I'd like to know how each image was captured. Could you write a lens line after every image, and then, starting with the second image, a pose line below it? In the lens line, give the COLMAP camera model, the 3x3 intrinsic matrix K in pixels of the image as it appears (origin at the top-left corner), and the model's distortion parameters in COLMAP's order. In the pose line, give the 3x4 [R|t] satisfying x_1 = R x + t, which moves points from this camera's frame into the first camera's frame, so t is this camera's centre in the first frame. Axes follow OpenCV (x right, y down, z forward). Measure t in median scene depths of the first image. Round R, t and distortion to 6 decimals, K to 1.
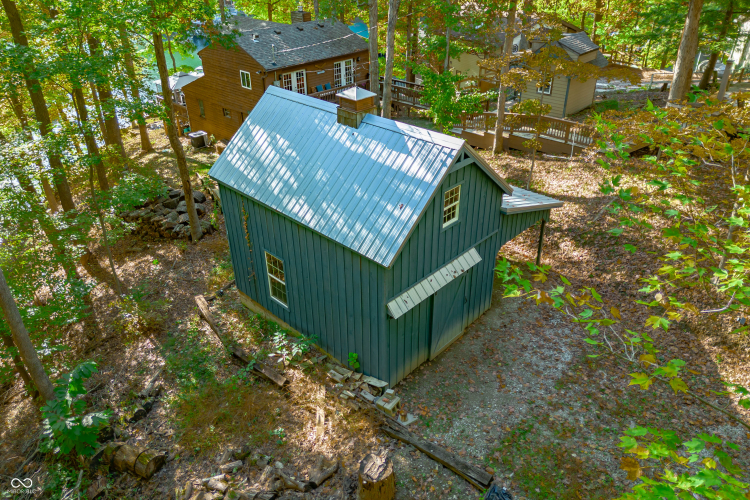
lens RADIAL K [[534.4, 0, 374.8], [0, 534.4, 228.1], [0, 0, 1]] dist [0.040445, -0.003560]
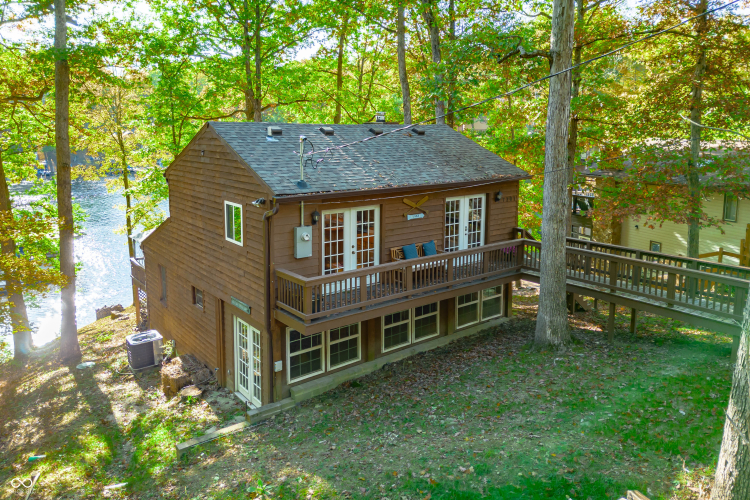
lens RADIAL K [[514.7, 0, 375.0], [0, 514.7, 250.0], [0, 0, 1]] dist [0.057285, -0.000378]
pose [[0.990016, 0.042869, -0.134275, -0.079008], [-0.079744, 0.955863, -0.282782, -0.151845], [0.116226, 0.290667, 0.949739, 0.637308]]
